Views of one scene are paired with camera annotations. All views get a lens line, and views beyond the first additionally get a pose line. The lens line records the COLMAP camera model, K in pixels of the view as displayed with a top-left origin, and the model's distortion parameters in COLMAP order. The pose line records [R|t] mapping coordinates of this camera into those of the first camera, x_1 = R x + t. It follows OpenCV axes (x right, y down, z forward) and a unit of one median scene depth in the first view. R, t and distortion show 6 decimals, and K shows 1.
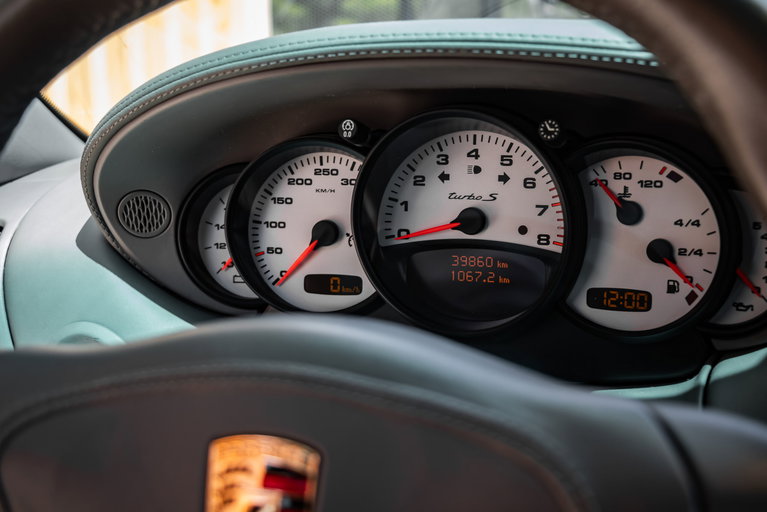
lens RADIAL K [[814.1, 0, 383.5], [0, 814.1, 256.0], [0, 0, 1]] dist [-0.046833, 0.029357]
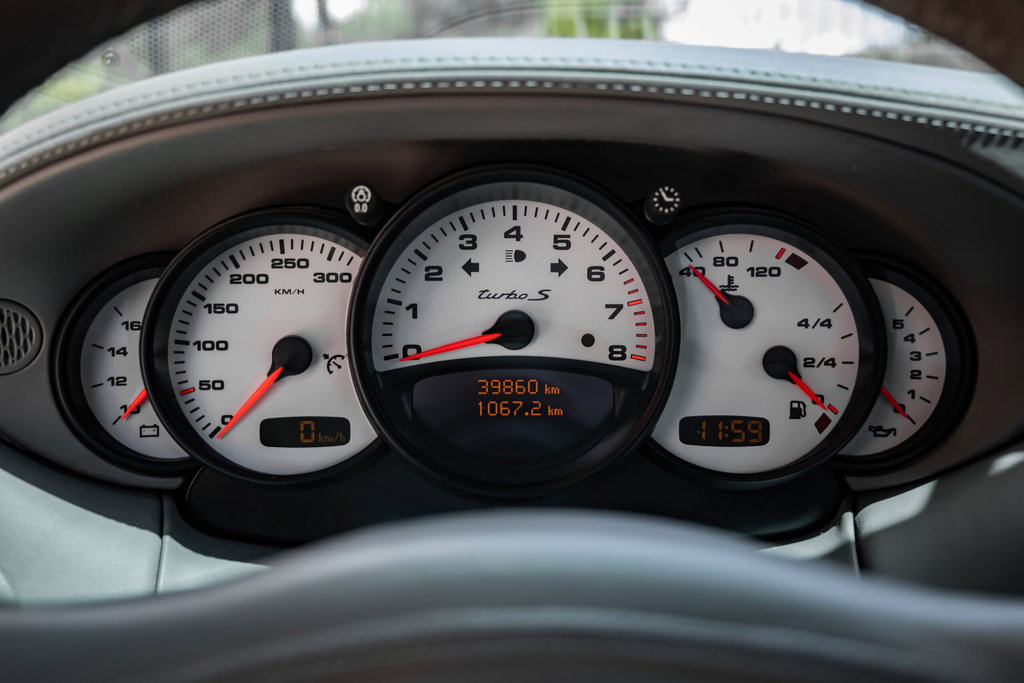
lens RADIAL K [[1086.9, 0, 512.0], [0, 1086.9, 341.5], [0, 0, 1]] dist [-0.046833, 0.029357]
pose [[0.963483, -0.039507, 0.264839, -0.141536], [0.044115, 0.998961, -0.011469, -0.022789], [-0.264111, 0.022733, 0.964224, 0.106692]]
